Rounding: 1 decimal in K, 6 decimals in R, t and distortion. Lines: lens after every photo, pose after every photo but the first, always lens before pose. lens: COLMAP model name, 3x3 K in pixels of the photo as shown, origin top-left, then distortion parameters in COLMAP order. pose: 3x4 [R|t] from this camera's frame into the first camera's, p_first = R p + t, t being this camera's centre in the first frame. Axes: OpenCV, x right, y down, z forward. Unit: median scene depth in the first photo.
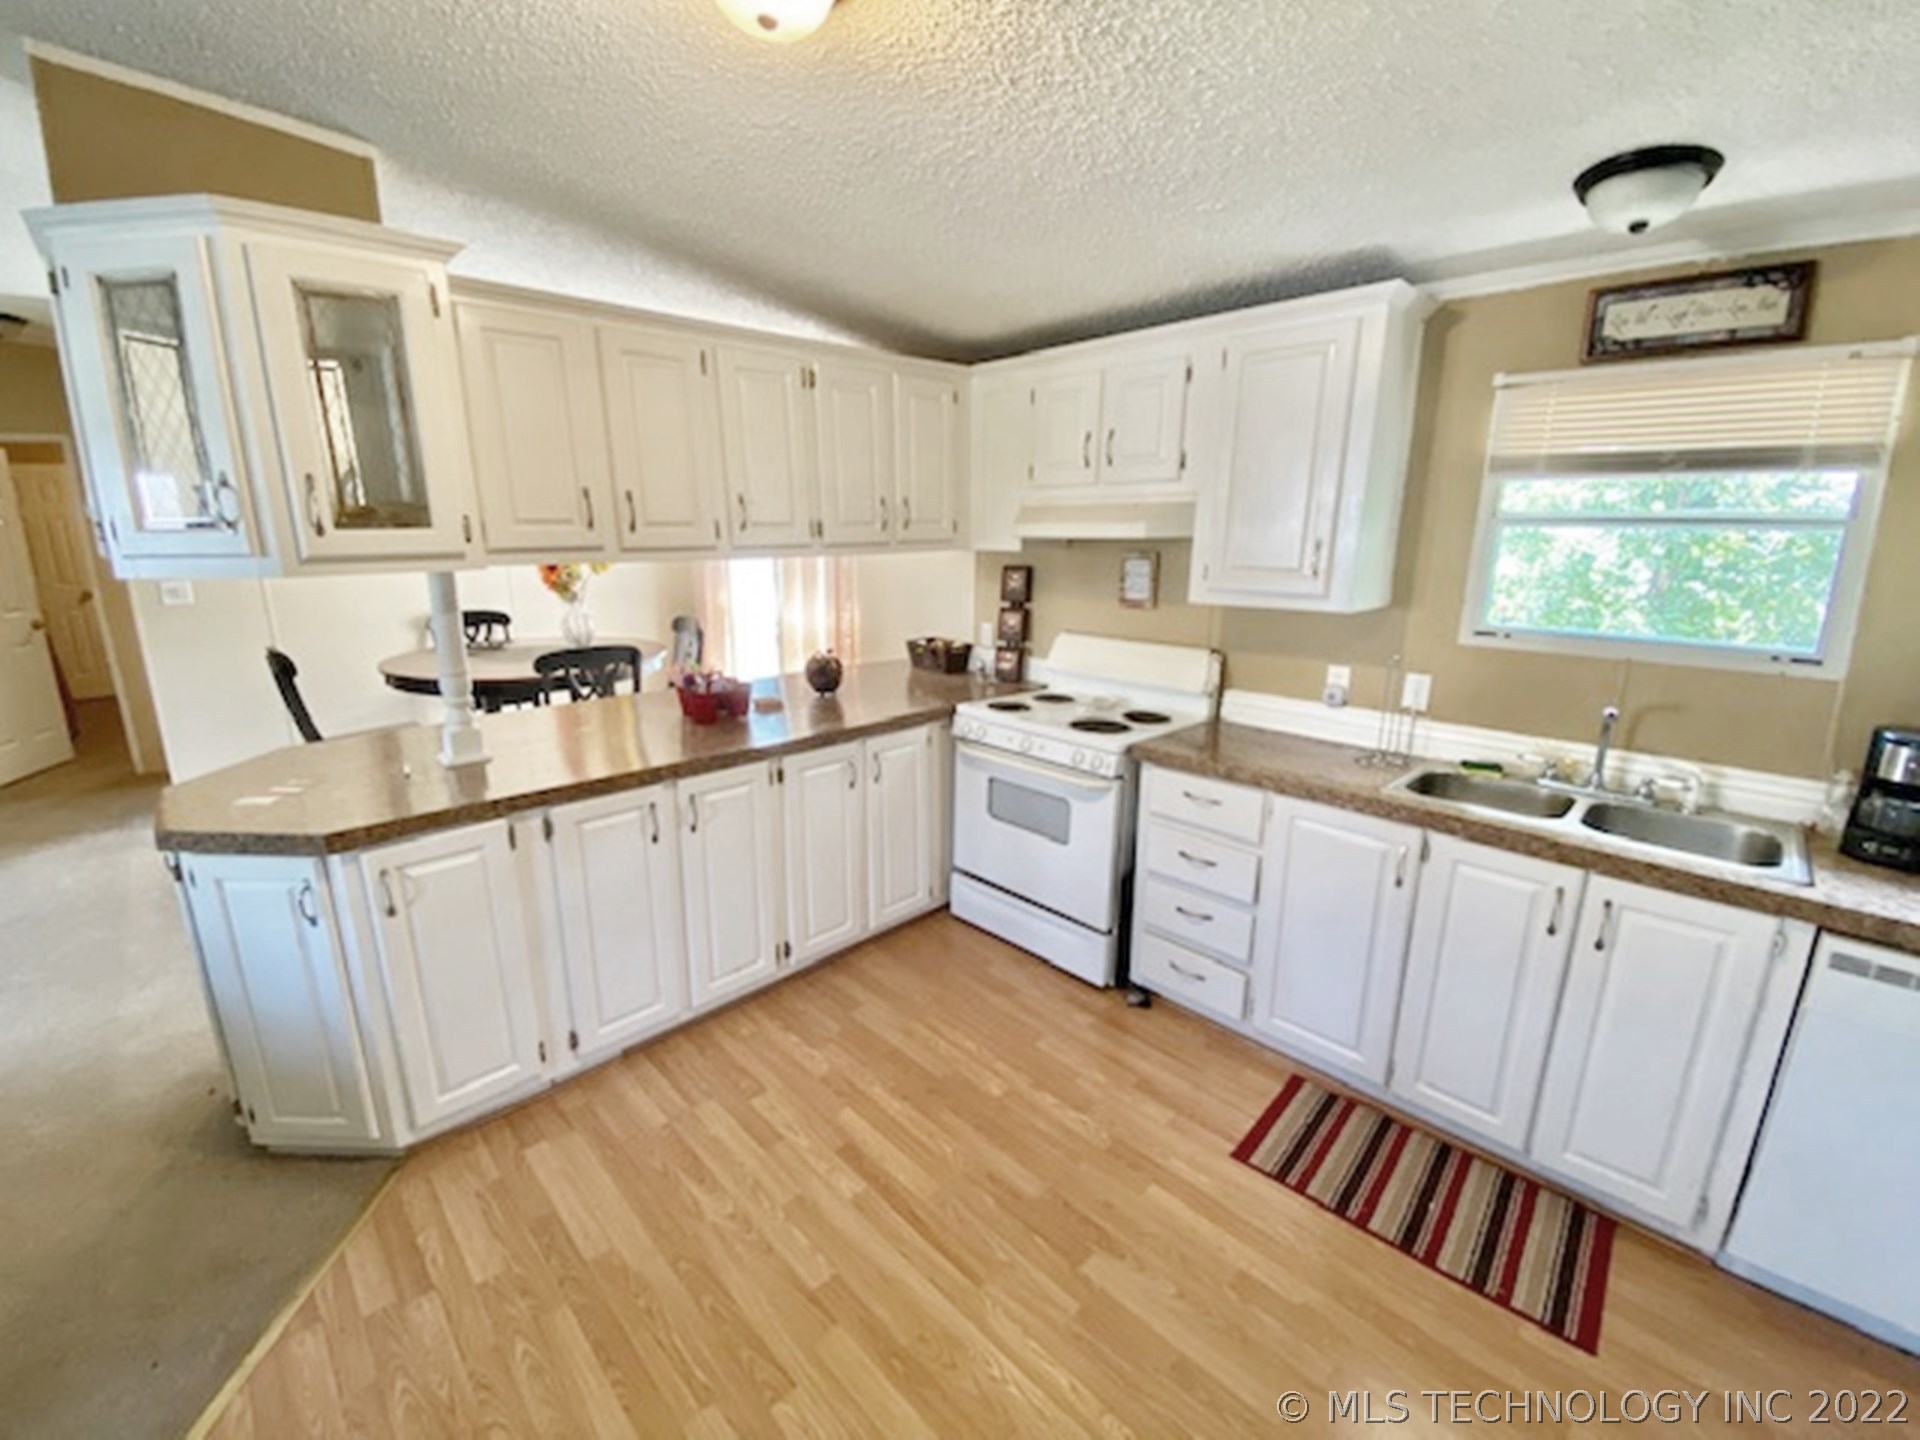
lens RADIAL K [[773.5, 0, 953.4], [0, 773.5, 714.6], [0, 0, 1]] dist [0.025998, -0.023829]
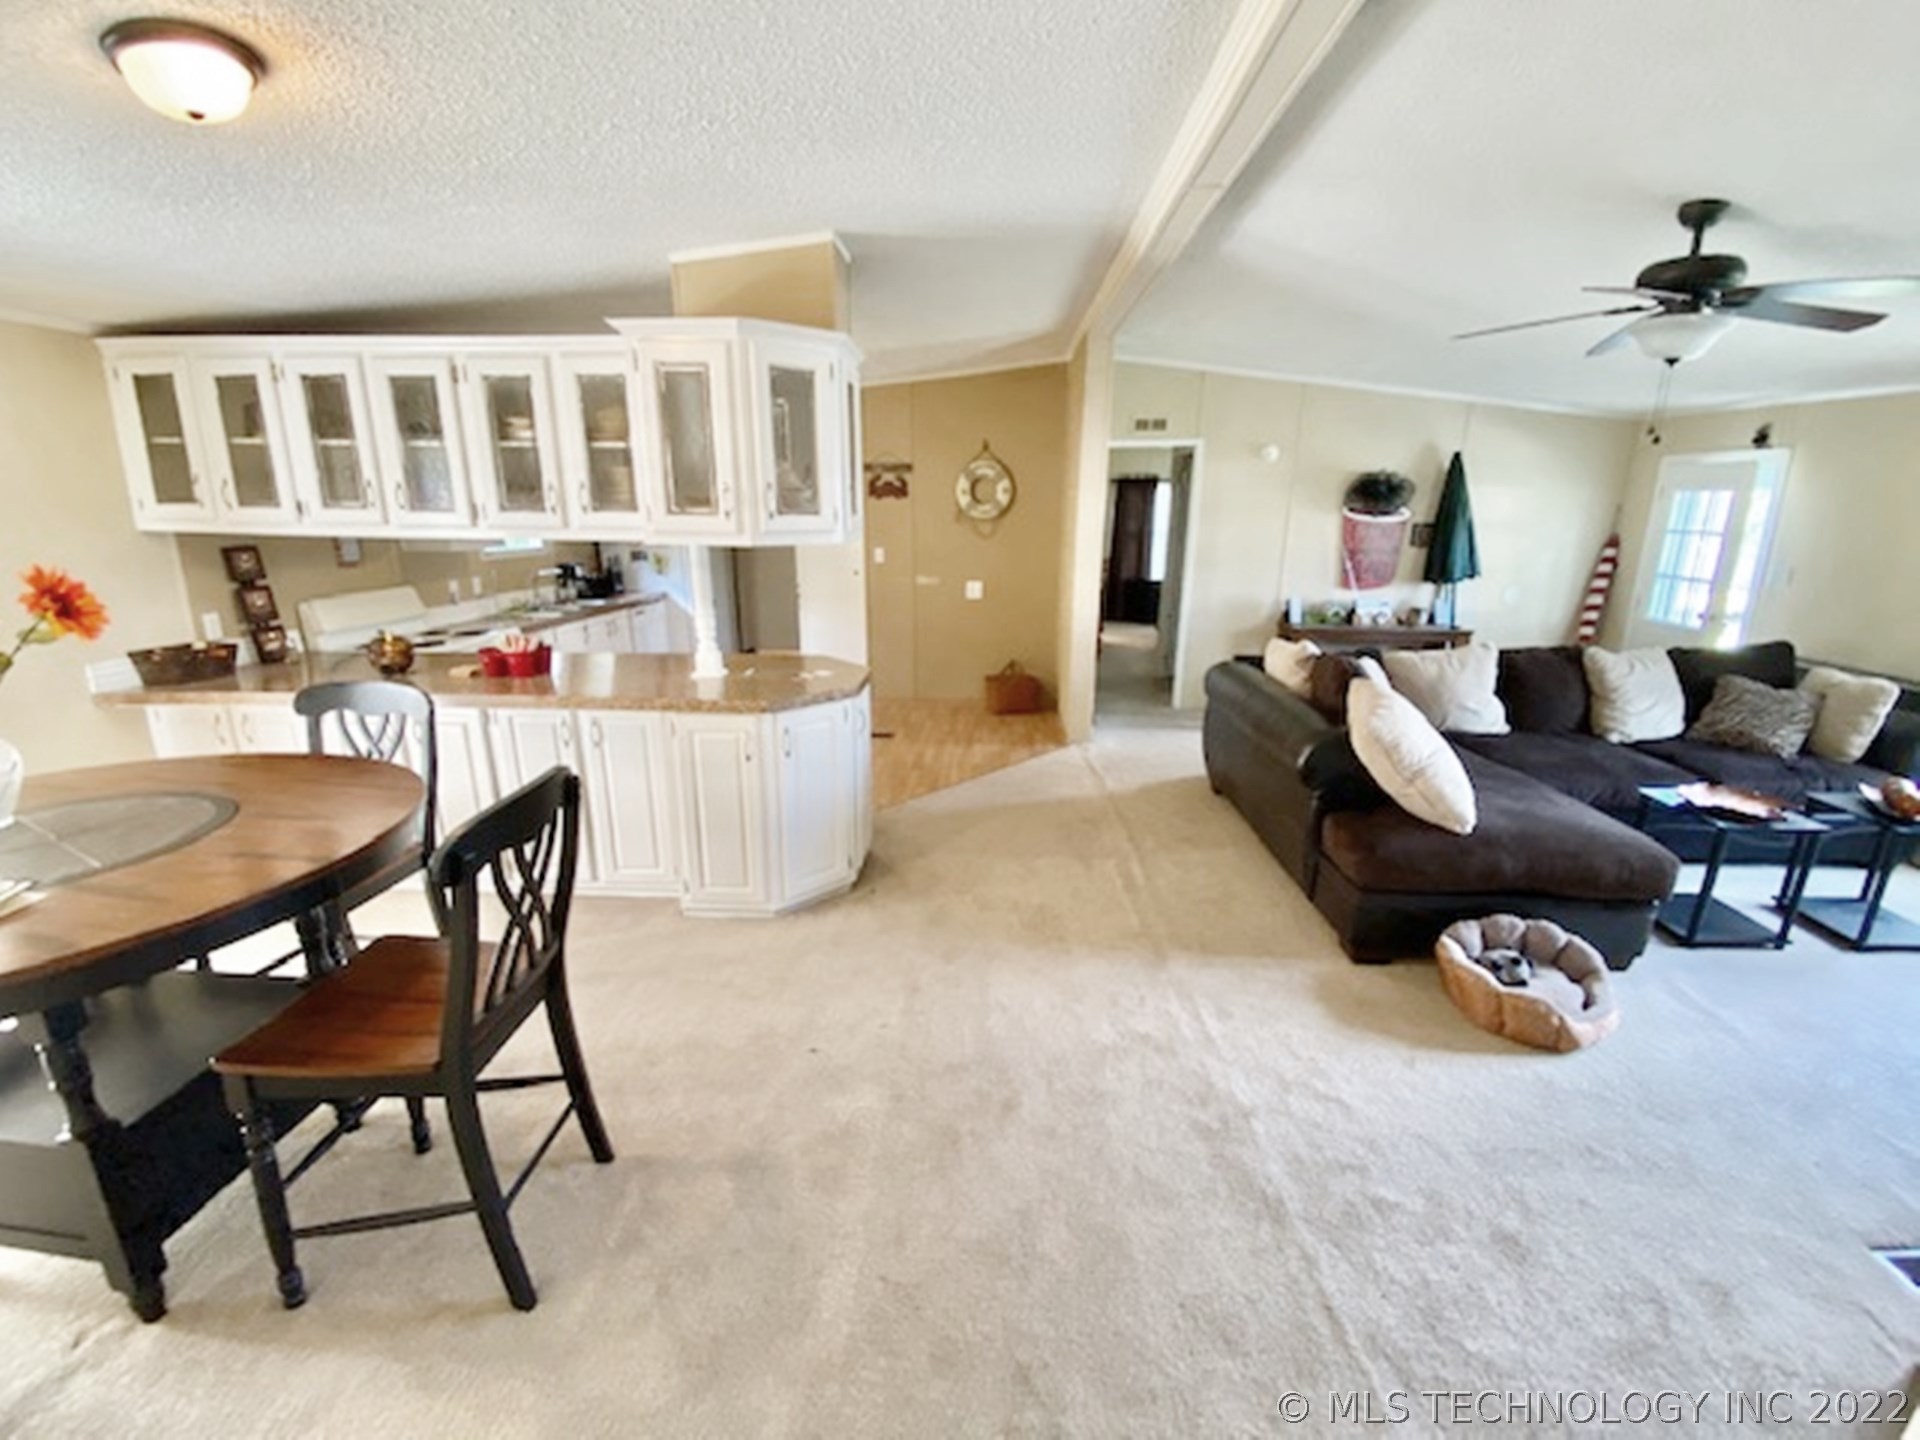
lens RADIAL K [[773.5, 0, 953.4], [0, 773.5, 714.6], [0, 0, 1]] dist [0.025998, -0.023829]
pose [[-0.684775, -0.190793, 0.703336, -1.914785], [0.164580, 0.899699, 0.404296, -0.373723], [-0.709927, 0.392607, -0.584690, 1.515529]]
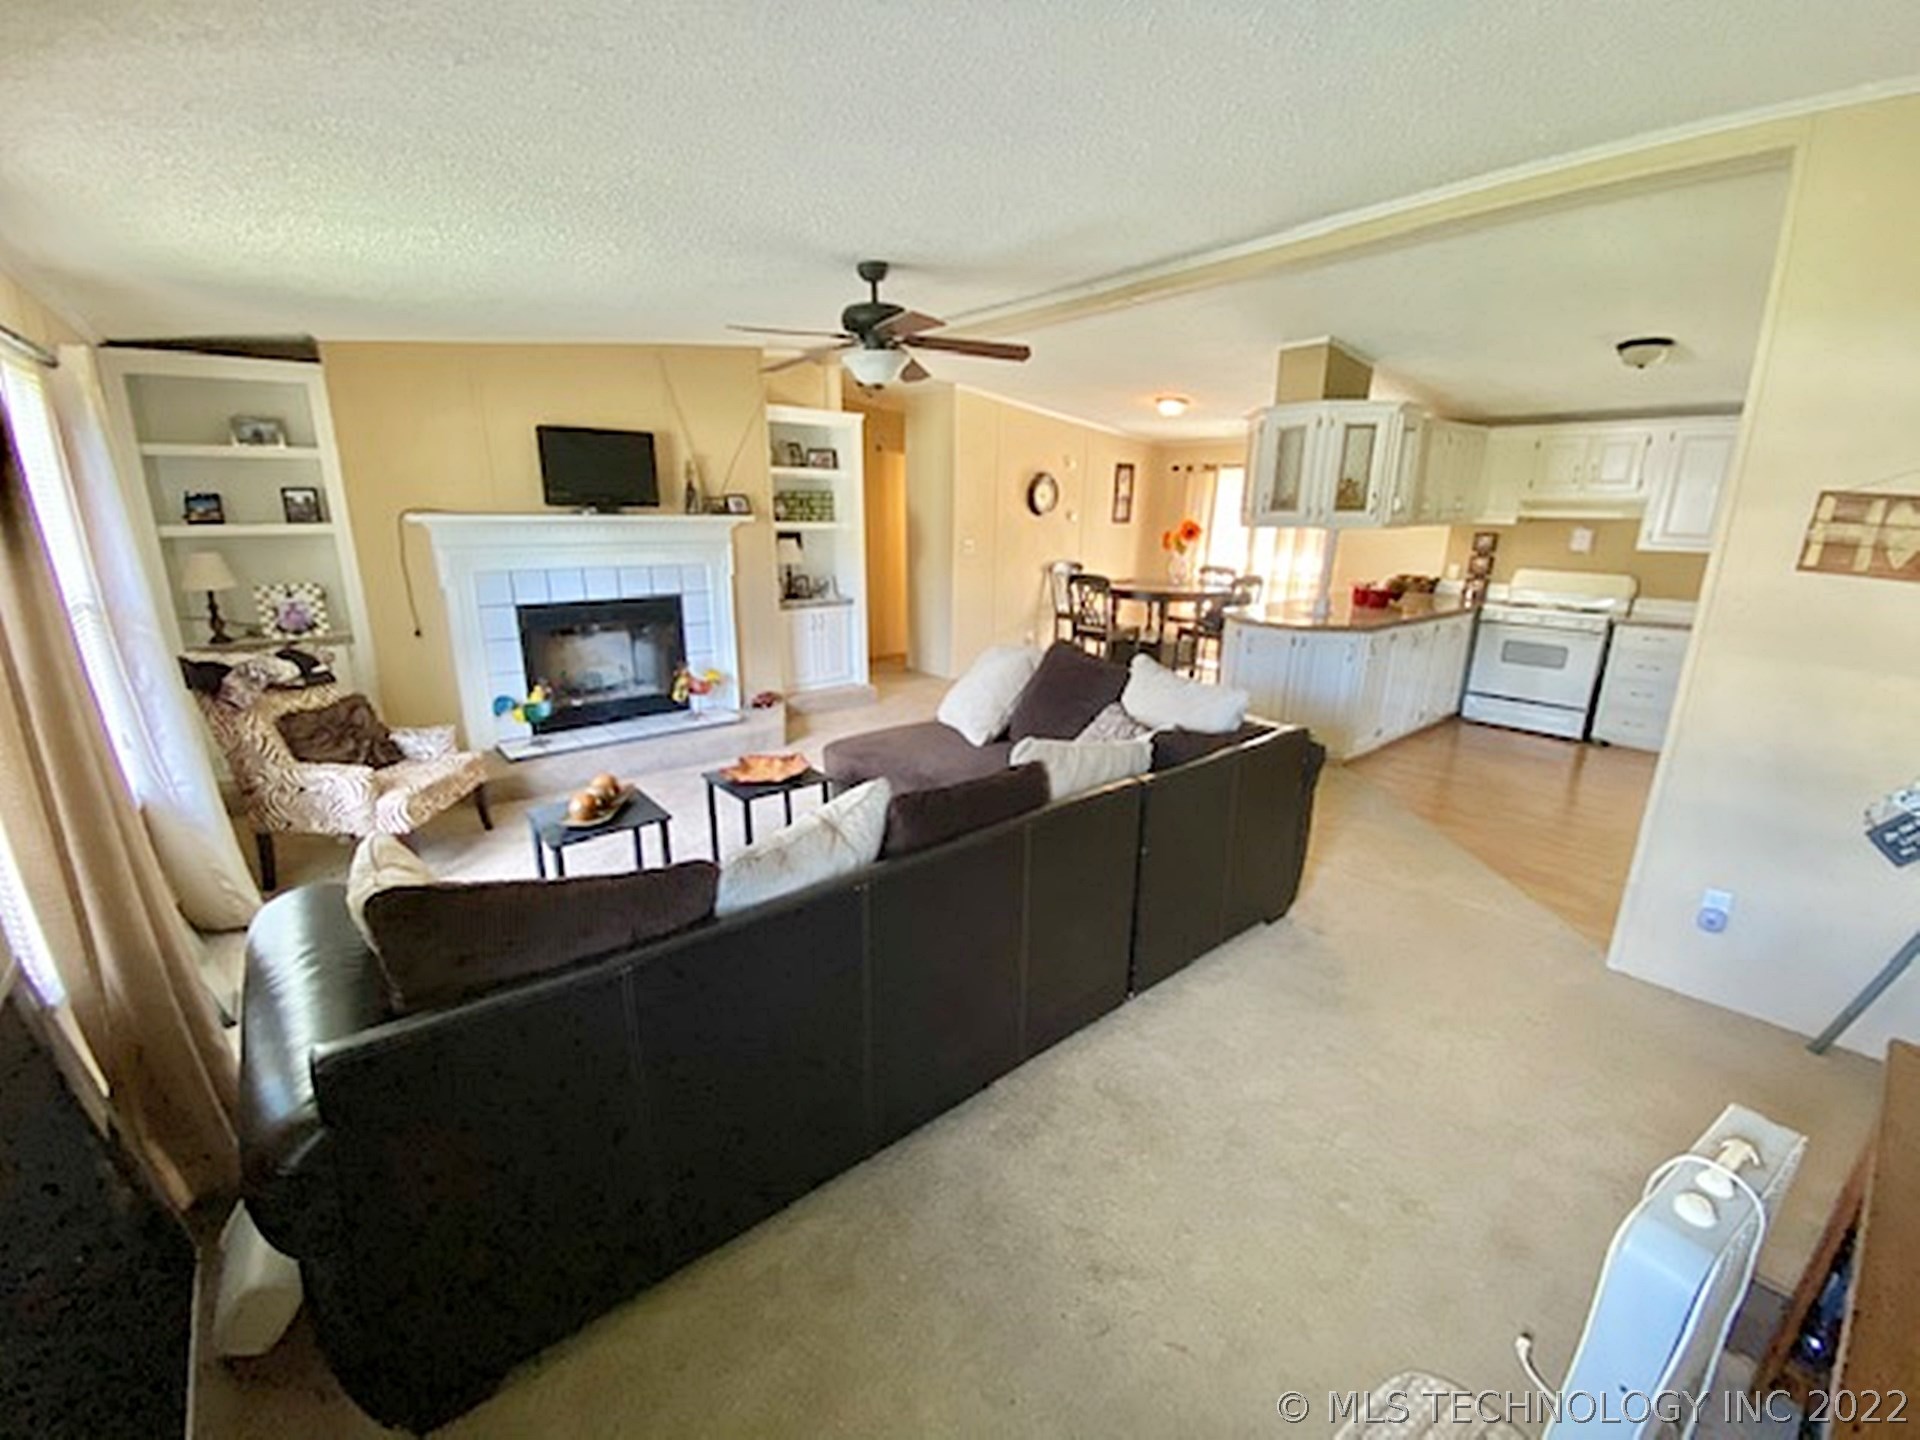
lens RADIAL K [[749.0, 0, 925.8], [0, 749.0, 721.0], [0, 0, 1]] dist [0.000820, -0.020153]
pose [[0.995001, 0.028902, -0.095586, -1.547168], [-0.025517, 0.999010, 0.036442, 0.320007], [0.096545, -0.033821, 0.994754, -1.280928]]
